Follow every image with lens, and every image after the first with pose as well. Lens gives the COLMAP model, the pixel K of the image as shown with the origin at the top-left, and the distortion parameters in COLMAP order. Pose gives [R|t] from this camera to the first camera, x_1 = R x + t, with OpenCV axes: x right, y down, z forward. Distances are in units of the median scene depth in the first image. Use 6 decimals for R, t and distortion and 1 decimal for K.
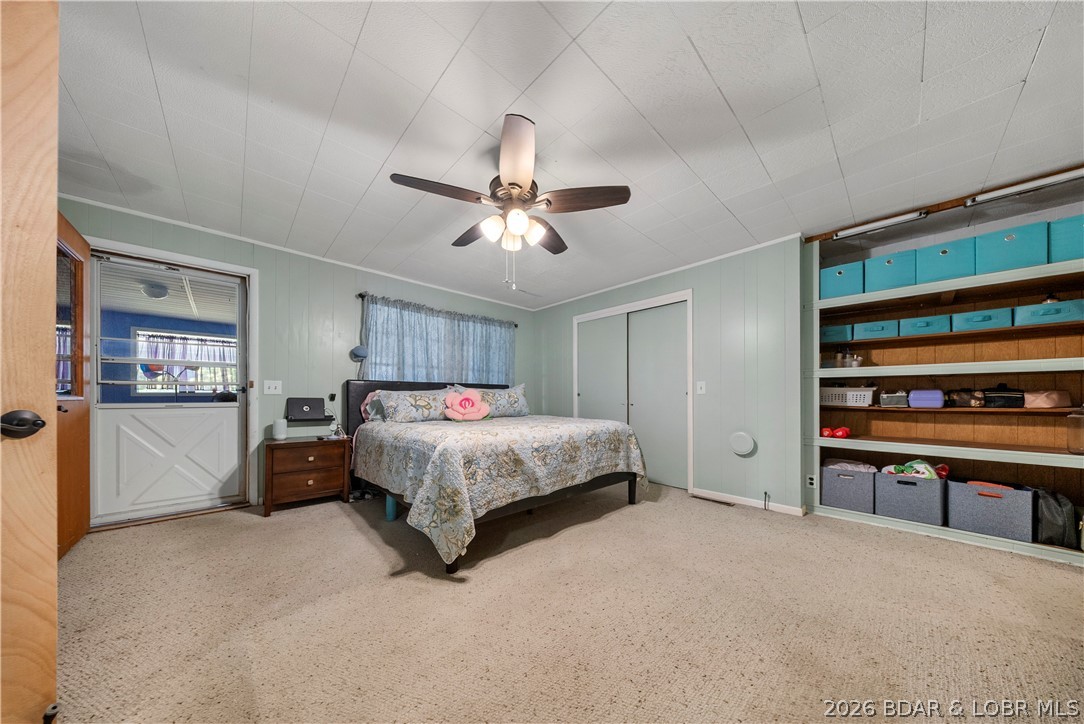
lens RADIAL K [[336.3, 0, 540.9], [0, 336.3, 393.6], [0, 0, 1]] dist [-0.001391, -0.000071]
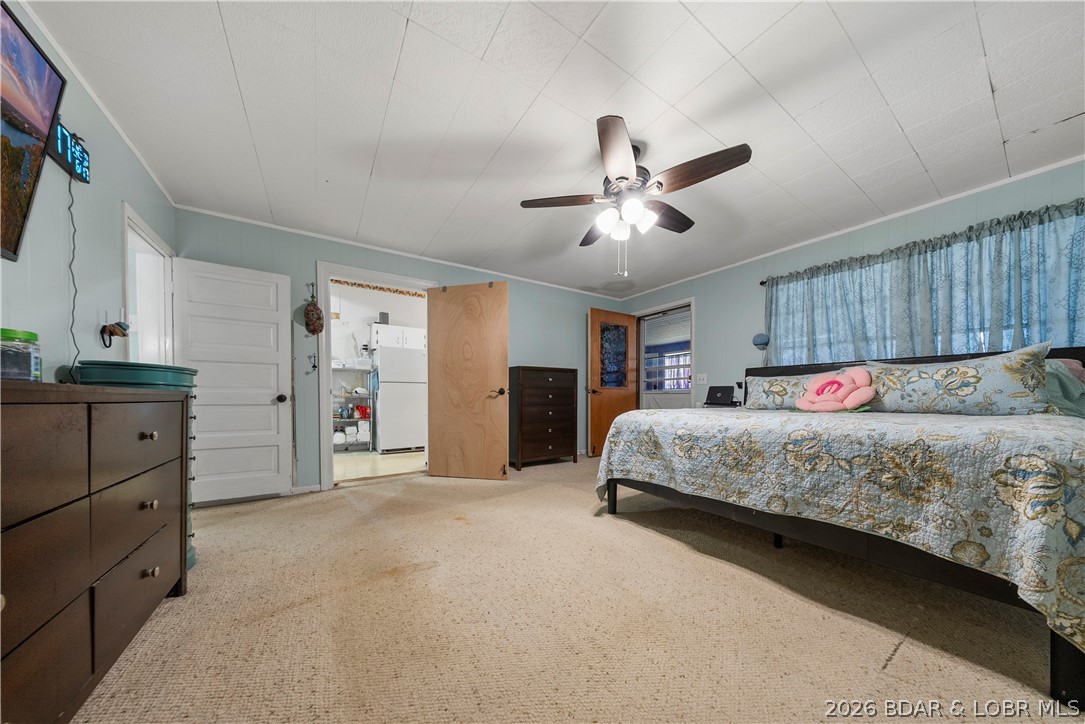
lens RADIAL K [[336.6, 0, 540.5], [0, 336.6, 398.5], [0, 0, 1]] dist [-0.001391, -0.000071]
pose [[-0.167048, 0.009487, -0.985903, 0.792750], [0.013714, 0.999879, 0.007298, 0.050457], [0.985853, -0.012302, -0.167158, 0.705789]]
